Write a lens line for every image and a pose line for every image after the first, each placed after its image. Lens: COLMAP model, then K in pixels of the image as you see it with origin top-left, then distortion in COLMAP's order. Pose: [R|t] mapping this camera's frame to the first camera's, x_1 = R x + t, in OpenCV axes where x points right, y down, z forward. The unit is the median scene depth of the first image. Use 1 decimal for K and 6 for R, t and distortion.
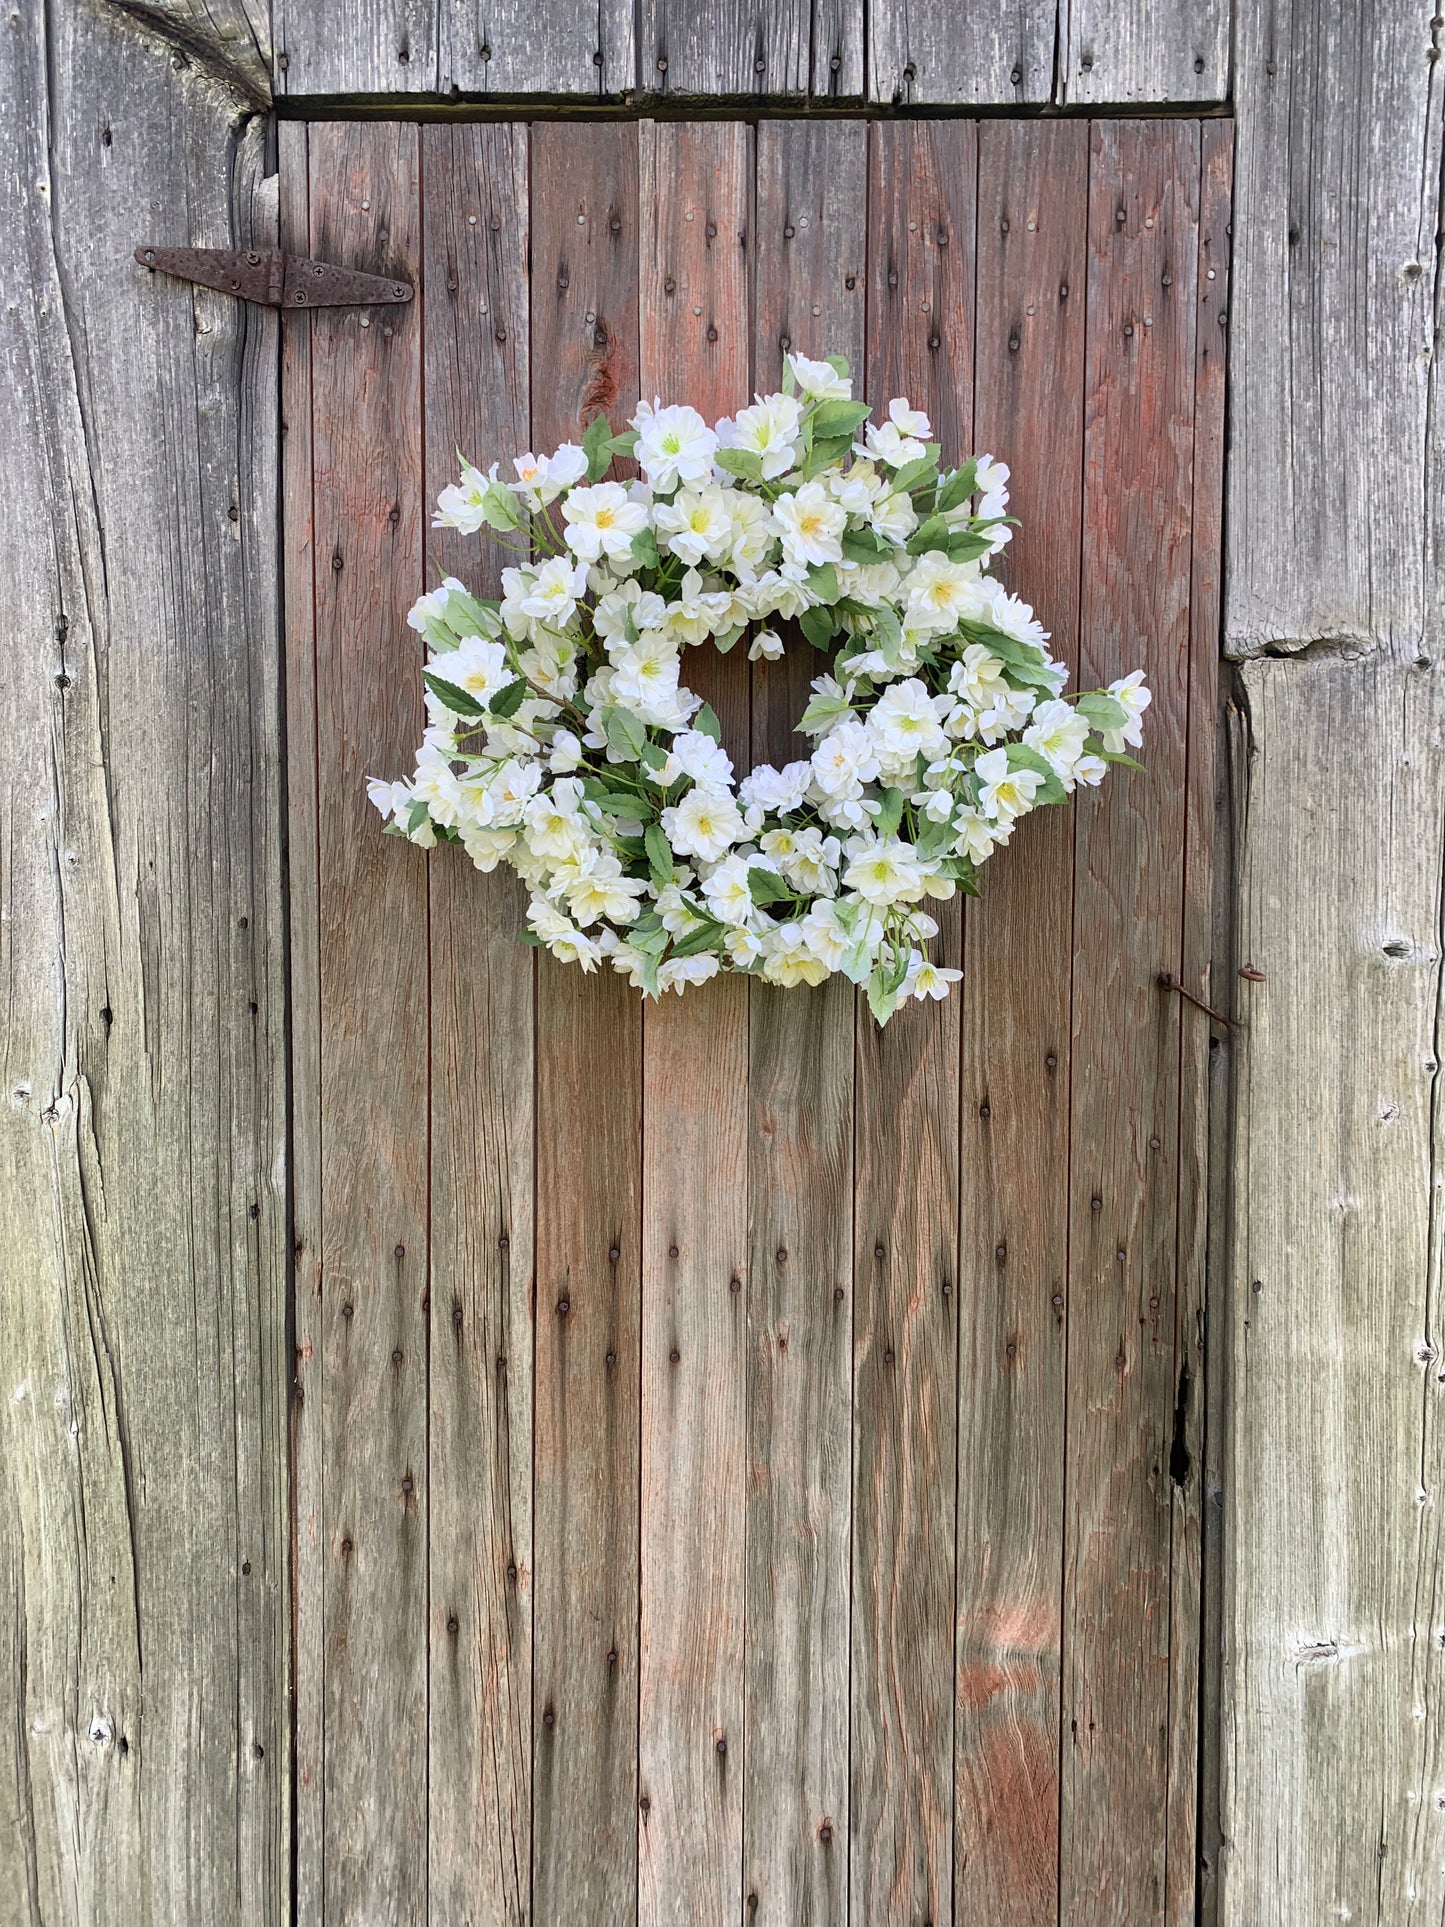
lens RADIAL K [[1487.1, 0, 755.2], [0, 1487.1, 929.2], [0, 0, 1]] dist [0.005525, -0.004141]
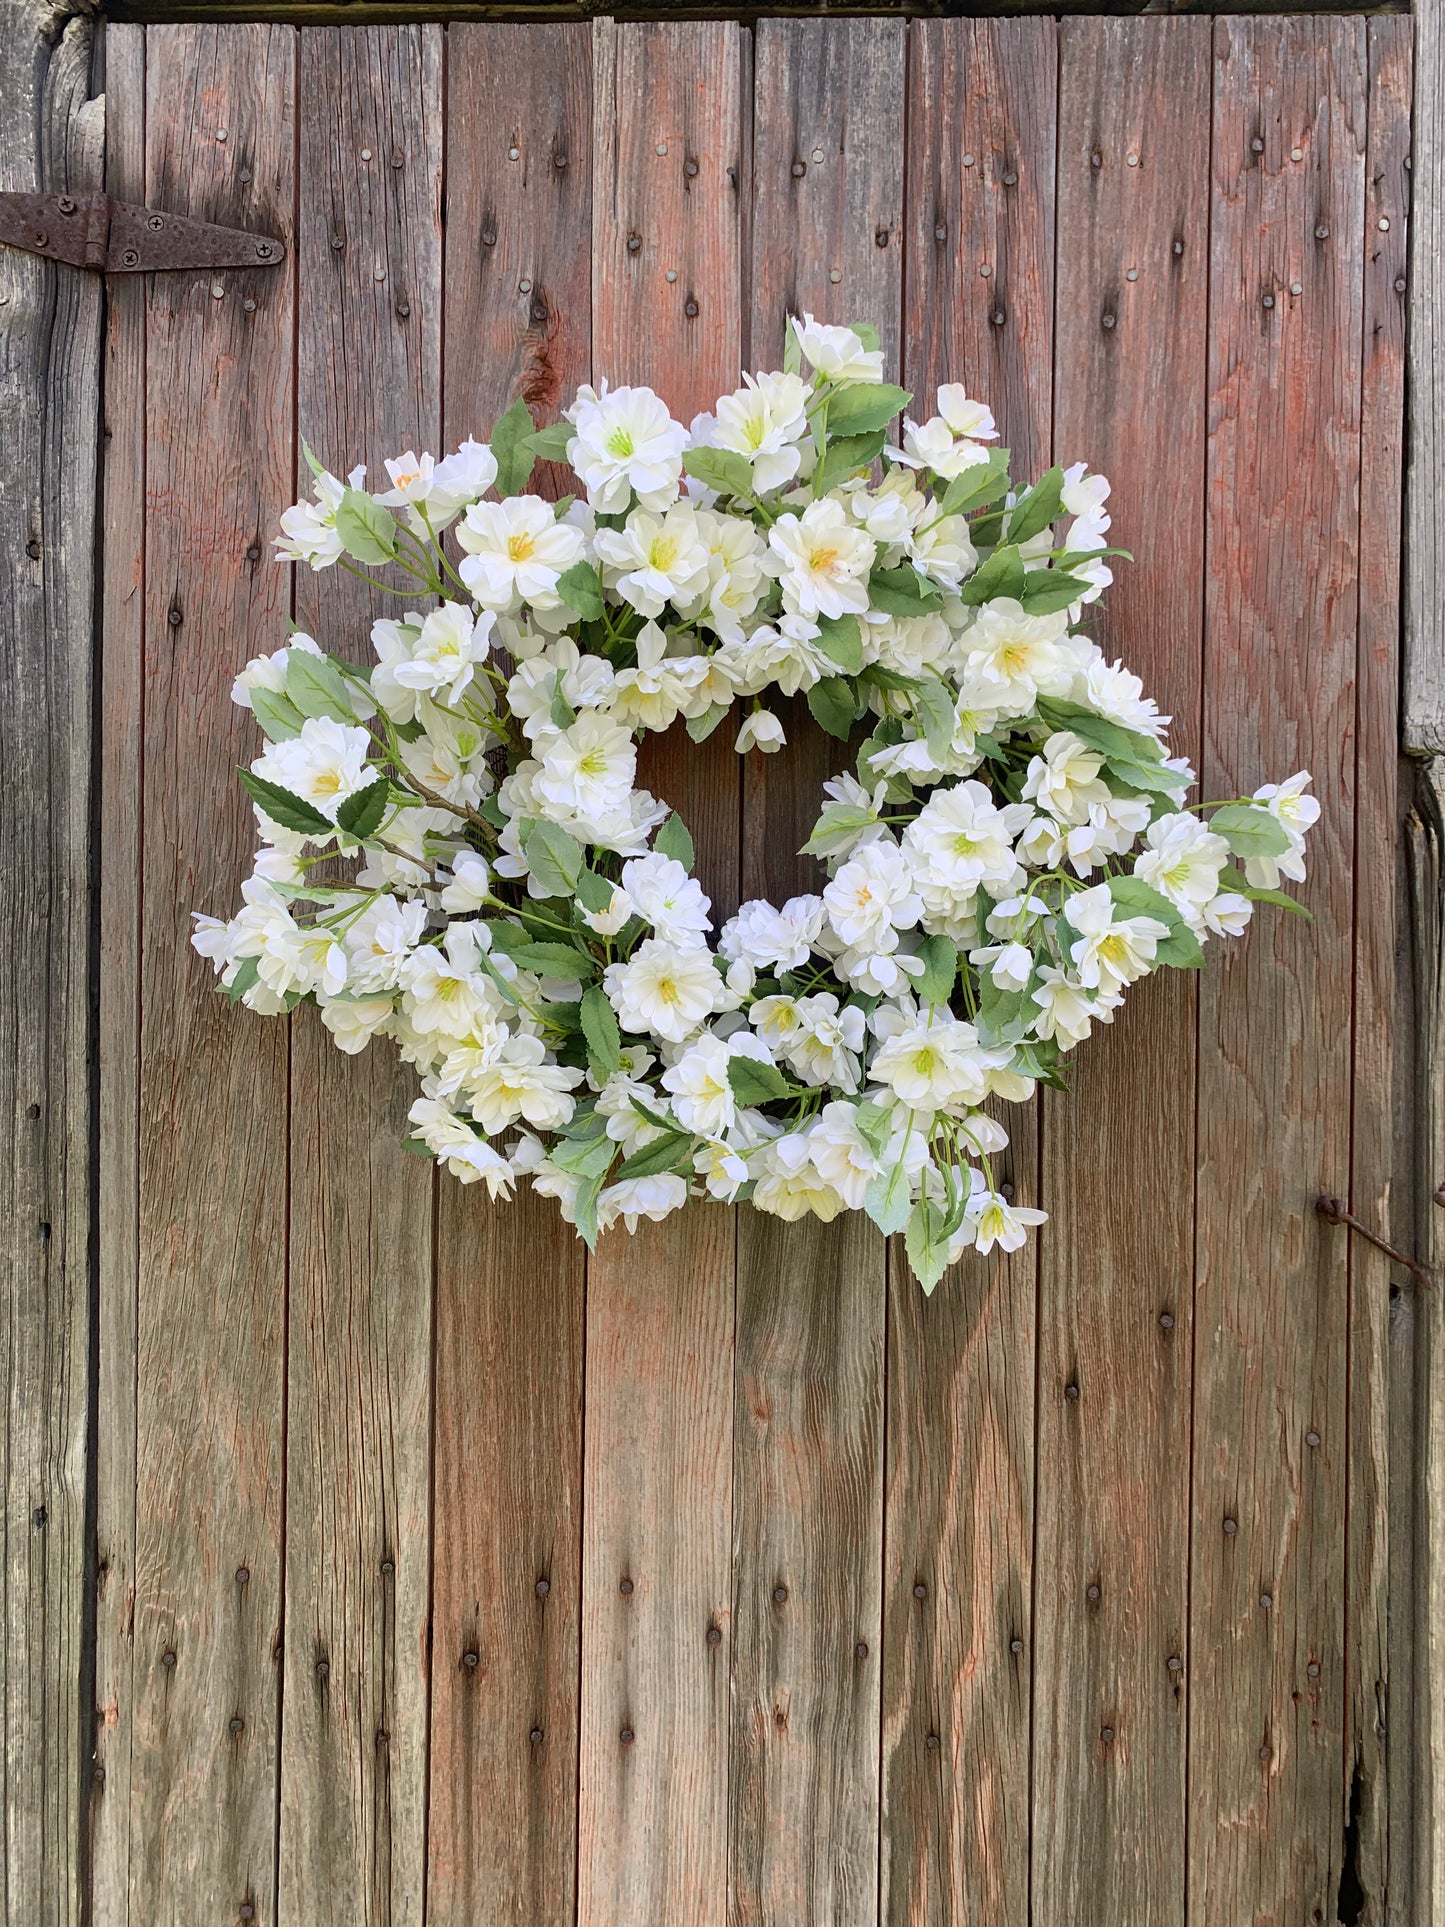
lens RADIAL K [[1487.1, 0, 754.1], [0, 1487.1, 936.7], [0, 0, 1]] dist [0.005525, -0.004141]
pose [[0.999746, 0.006870, -0.021481, 0.019098], [-0.007990, 0.998589, -0.052495, -0.054303], [0.021090, 0.052653, 0.998390, 0.288281]]
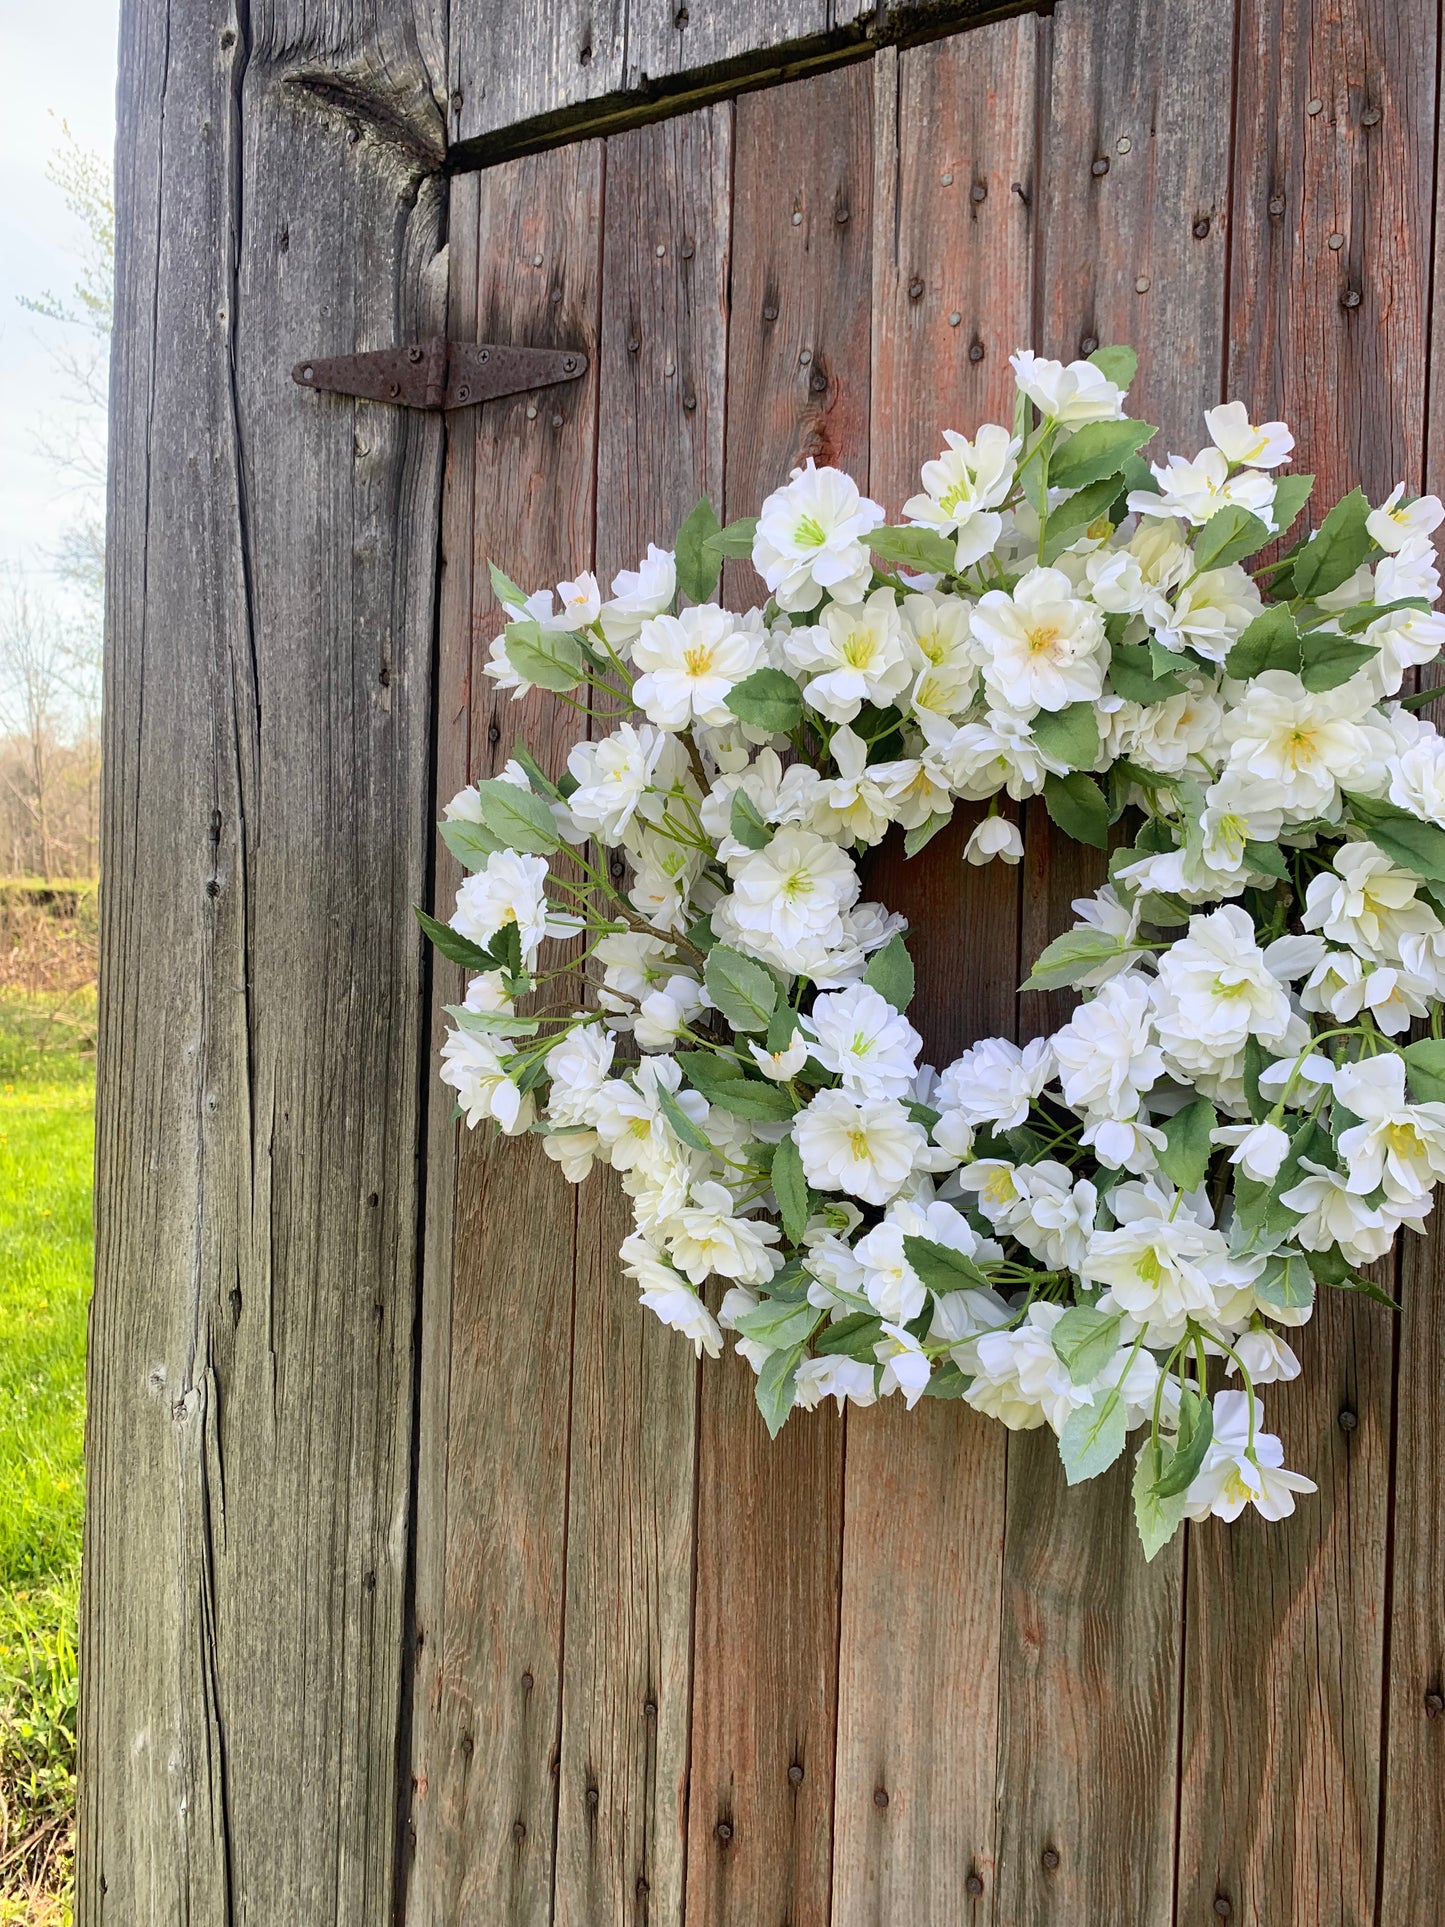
lens RADIAL K [[1487.1, 0, 726.5], [0, 1487.1, 944.7], [0, 0, 1]] dist [0.005525, -0.004141]
pose [[0.881912, 0.020026, -0.470988, 0.180121], [-0.051075, 0.997275, -0.053233, -0.105927], [0.468638, 0.071002, 0.880532, 0.403479]]
